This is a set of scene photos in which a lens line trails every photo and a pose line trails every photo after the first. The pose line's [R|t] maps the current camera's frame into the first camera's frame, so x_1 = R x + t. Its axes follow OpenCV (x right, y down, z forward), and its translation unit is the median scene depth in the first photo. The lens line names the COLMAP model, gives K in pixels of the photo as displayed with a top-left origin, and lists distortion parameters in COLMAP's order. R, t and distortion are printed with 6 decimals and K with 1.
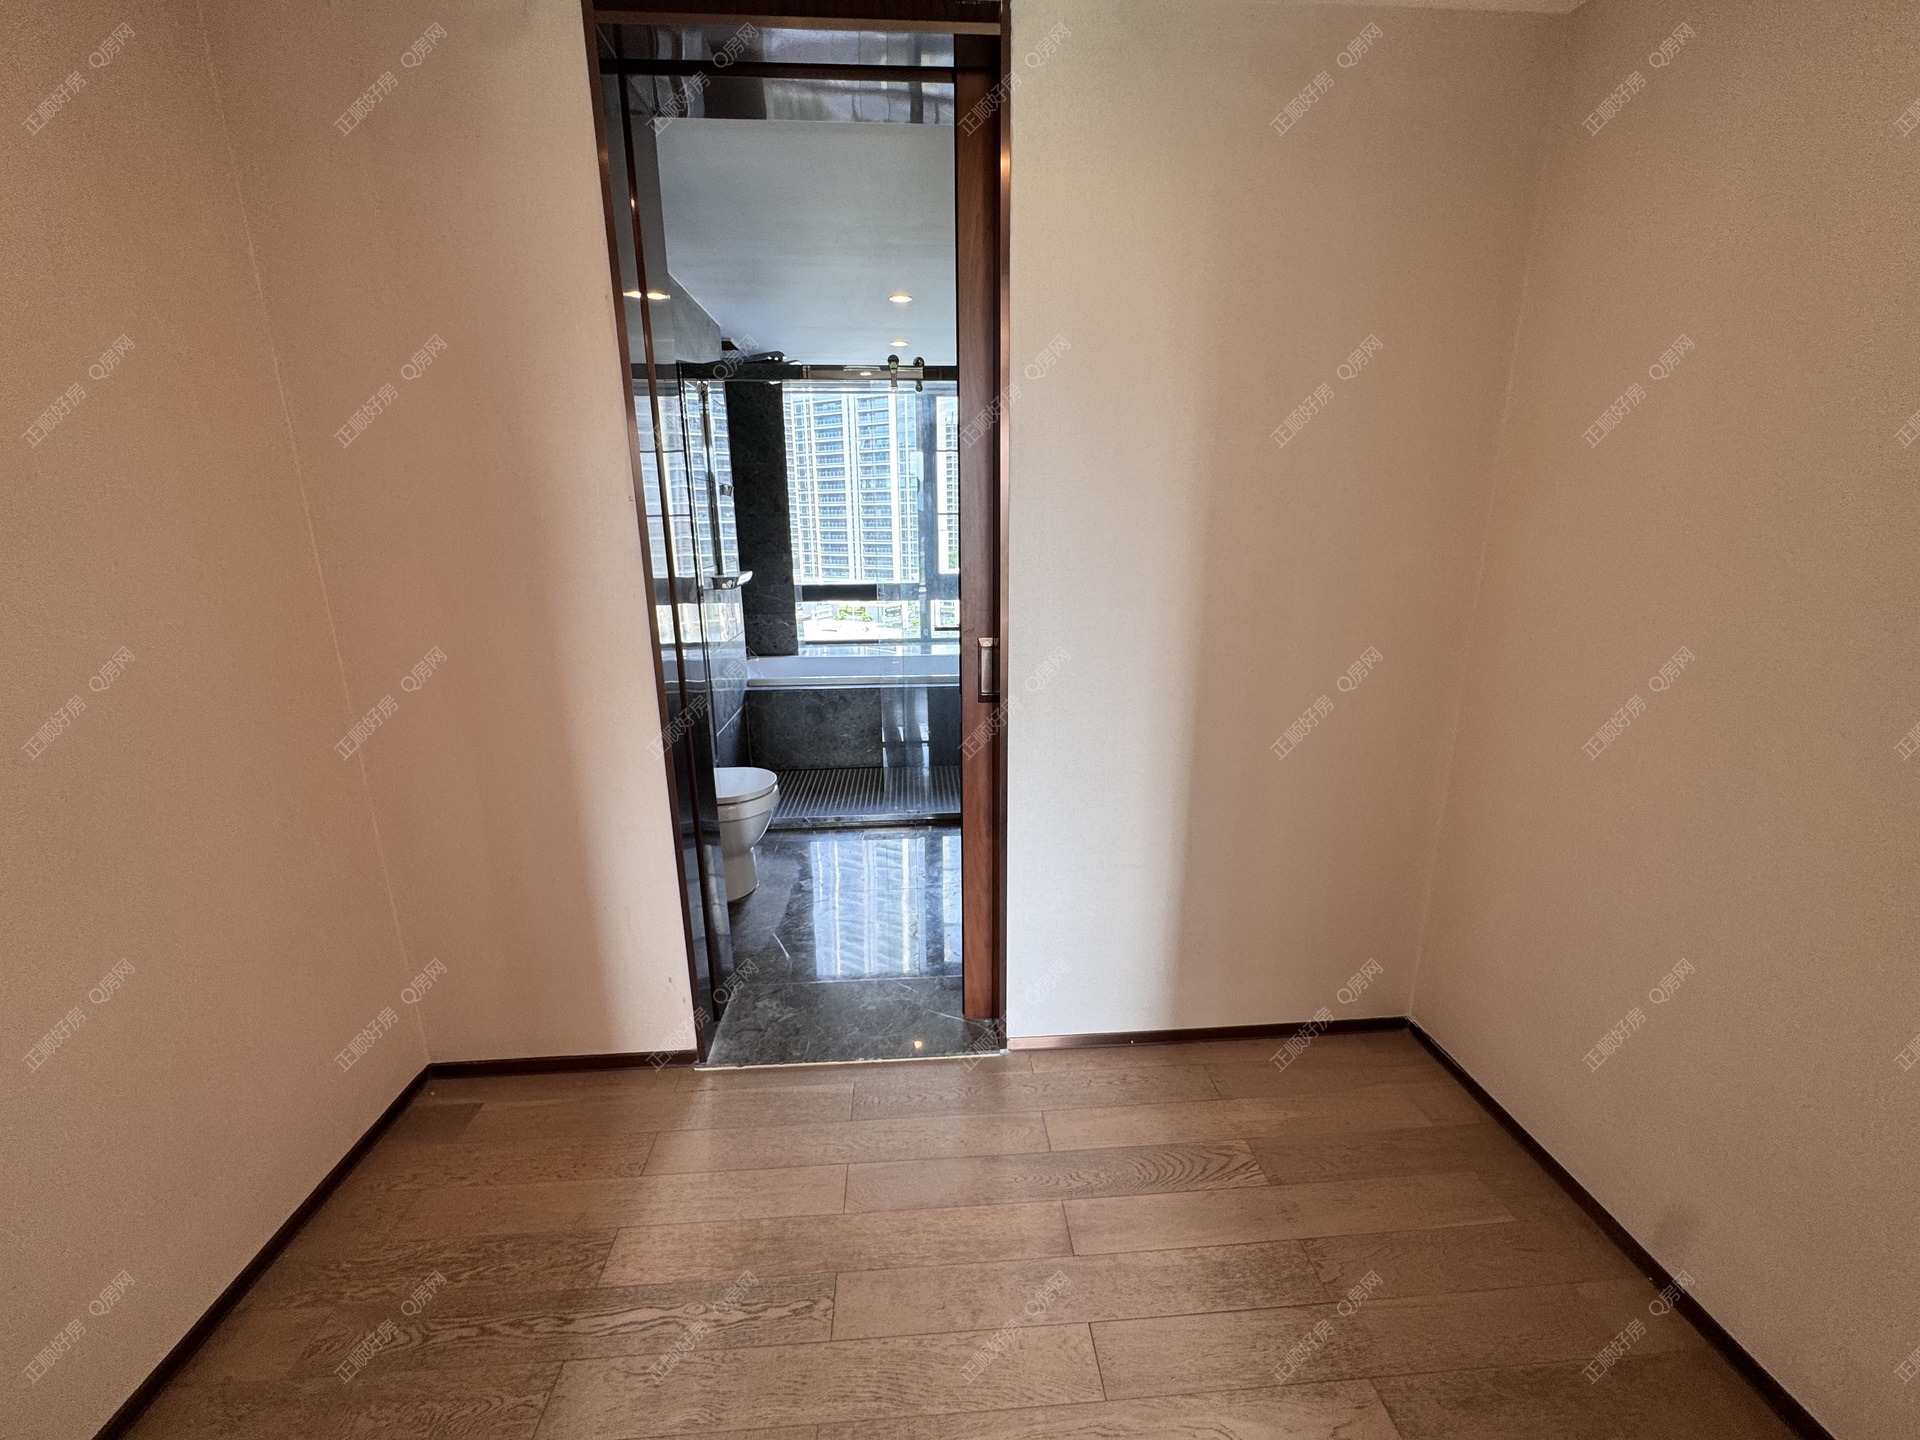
lens RADIAL K [[770.5, 0, 962.4], [0, 770.5, 713.6], [0, 0, 1]] dist [-0.019383, 0.001451]
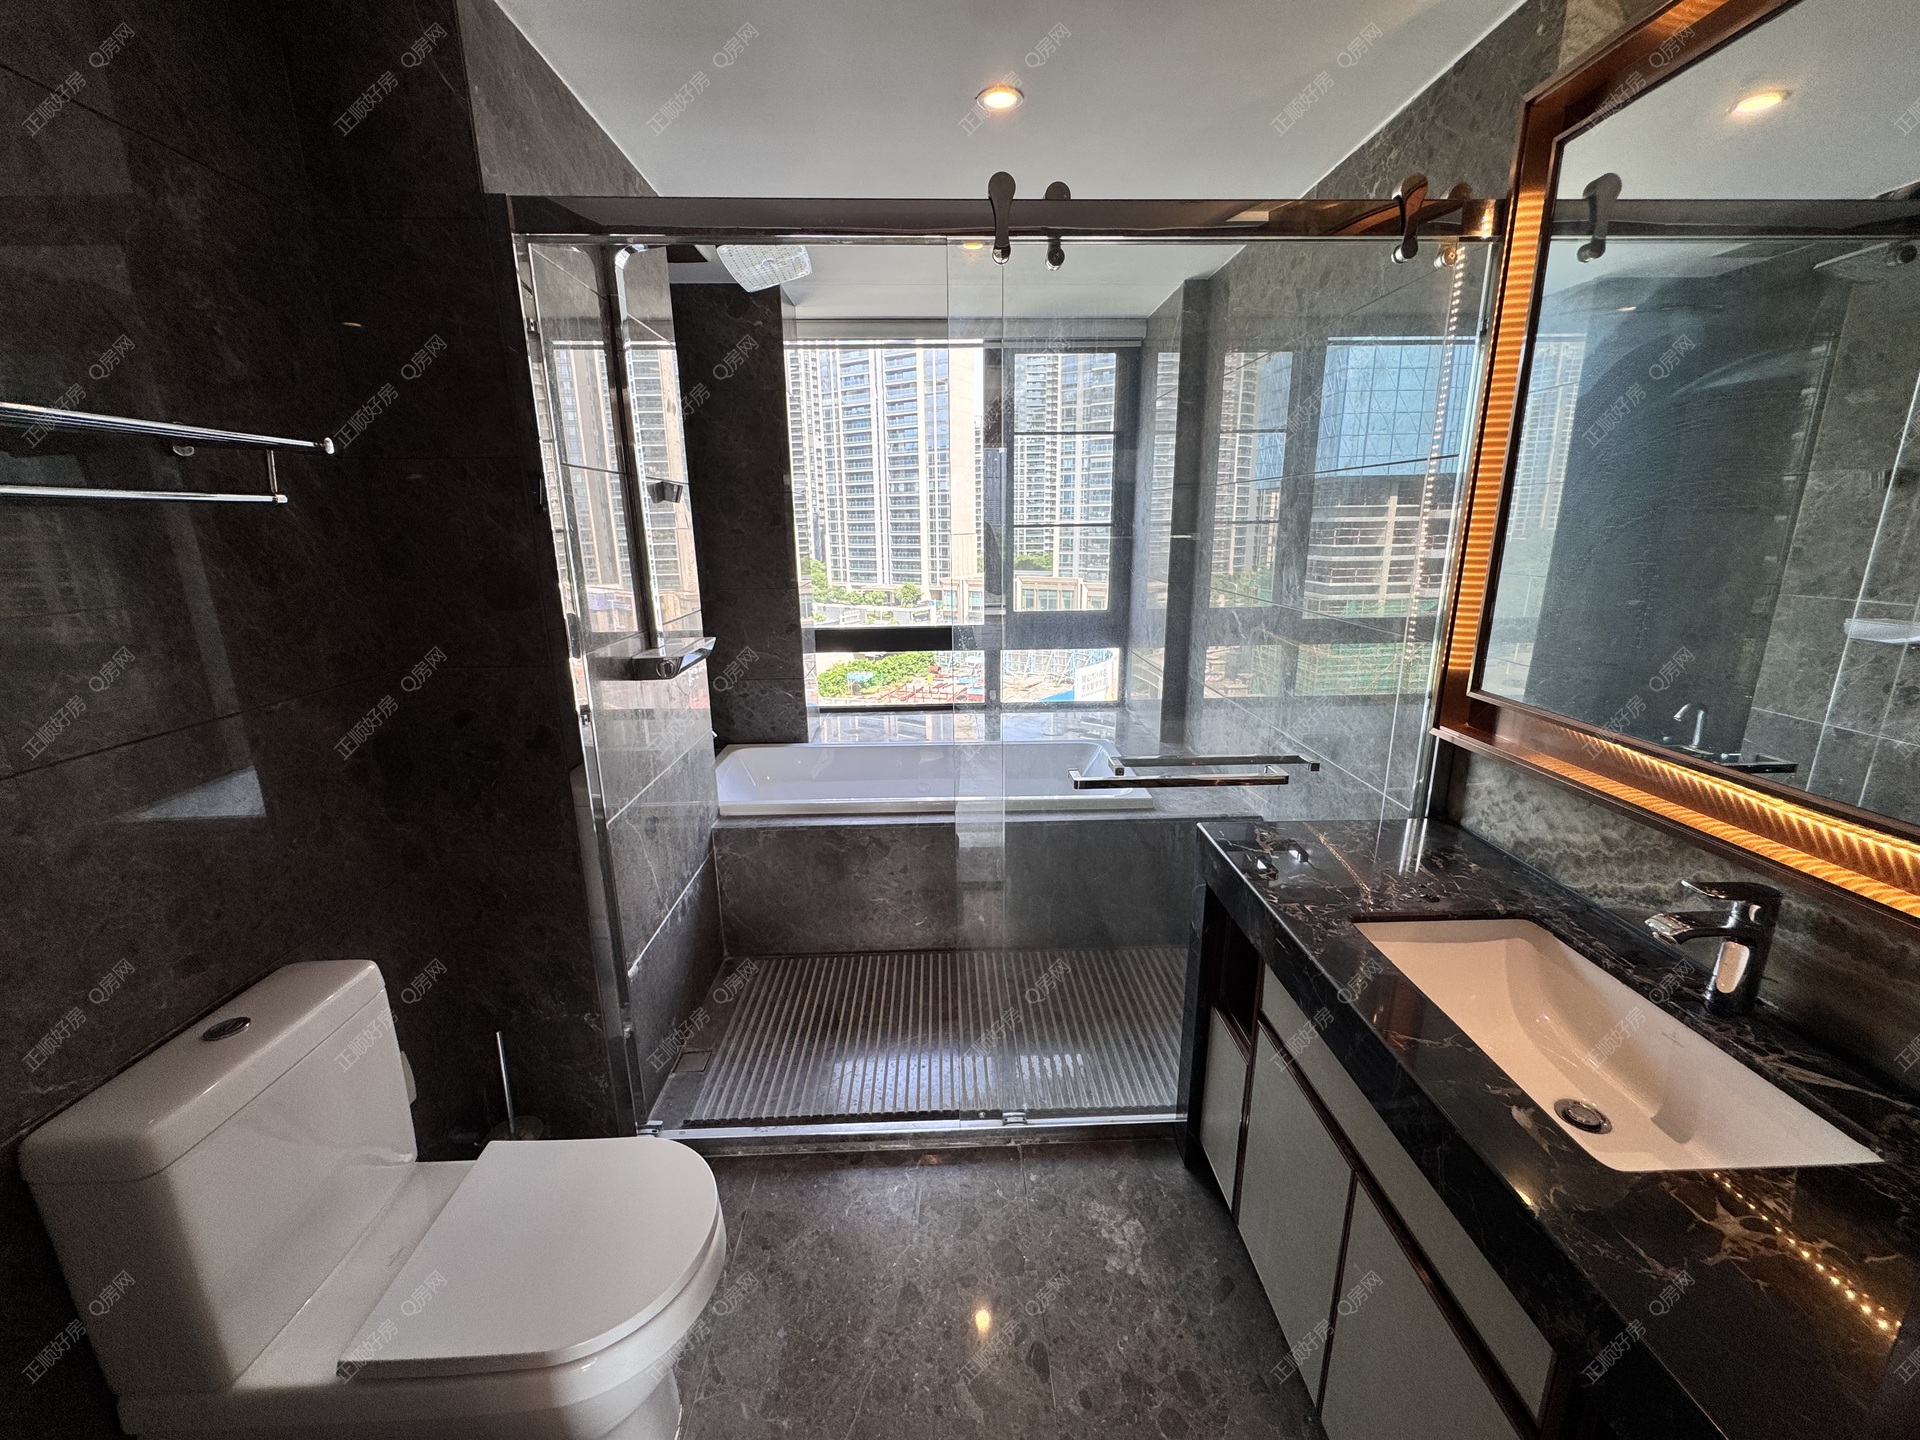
lens RADIAL K [[770.5, 0, 962.8], [0, 770.5, 723.2], [0, 0, 1]] dist [-0.019383, 0.001451]
pose [[0.999395, 0.006582, -0.034157, -0.066255], [-0.006350, 0.999956, 0.006892, -0.111091], [0.034201, -0.006671, 0.999393, 0.393929]]
